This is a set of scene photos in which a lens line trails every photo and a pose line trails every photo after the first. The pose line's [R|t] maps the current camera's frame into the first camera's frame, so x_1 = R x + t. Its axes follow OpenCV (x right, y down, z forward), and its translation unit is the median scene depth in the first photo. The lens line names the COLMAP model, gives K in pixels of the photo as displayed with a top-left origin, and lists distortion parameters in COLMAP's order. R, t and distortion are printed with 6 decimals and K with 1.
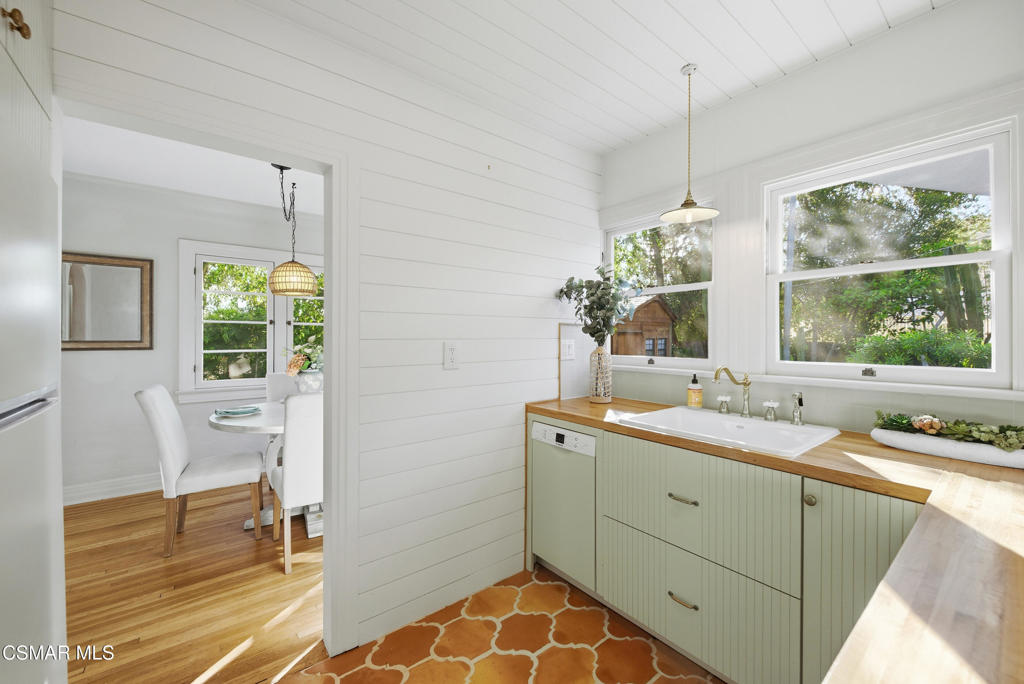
lens RADIAL K [[412.6, 0, 513.5], [0, 412.6, 334.8], [0, 0, 1]] dist [-0.000584, -0.000024]
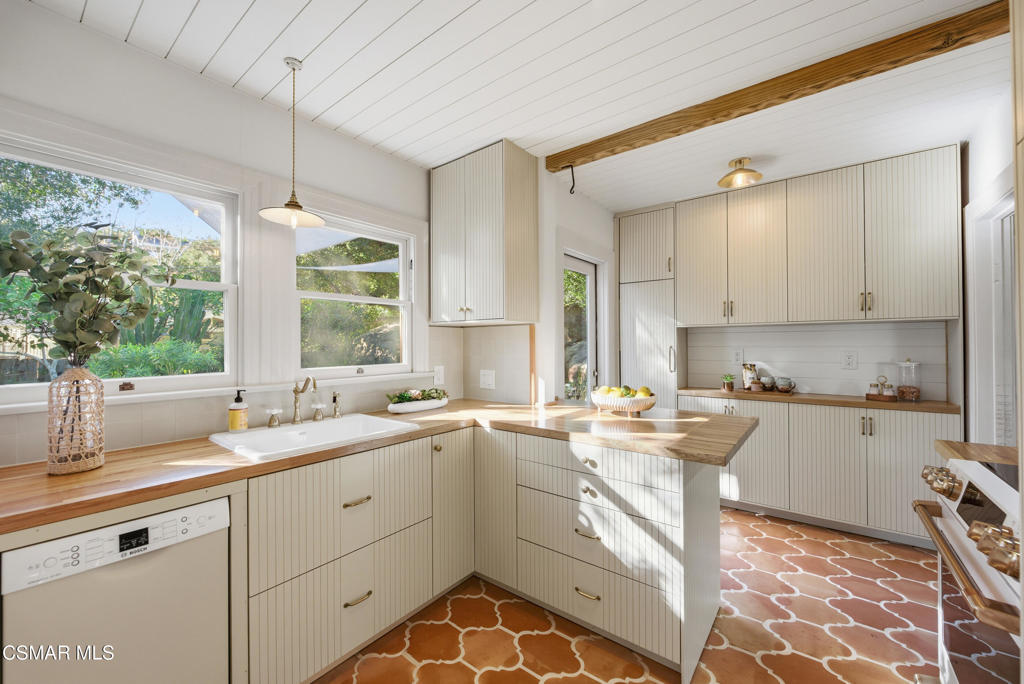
lens RADIAL K [[395.9, 0, 512.0], [0, 395.9, 342.0], [0, 0, 1]] dist [-0.000440, -0.000132]
pose [[-0.233682, 0.010416, 0.972257, -0.557601], [0.008631, 0.999925, -0.008638, 0.005447], [-0.972275, 0.006373, -0.233755, 0.720280]]
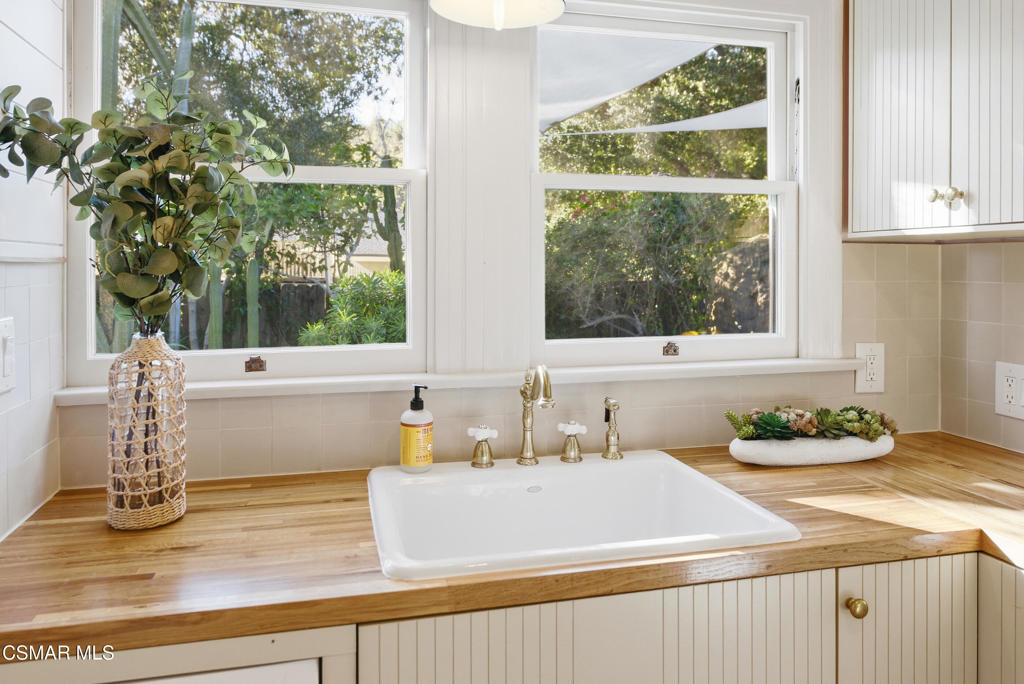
lens RADIAL K [[720.8, 0, 522.9], [0, 720.8, 269.7], [0, 0, 1]] dist [-0.002831, -0.000666]
pose [[0.400311, -0.000403, 0.916379, -0.214464], [-0.002873, 0.999994, 0.001695, -0.028714], [-0.916375, -0.003311, 0.400308, 0.684730]]
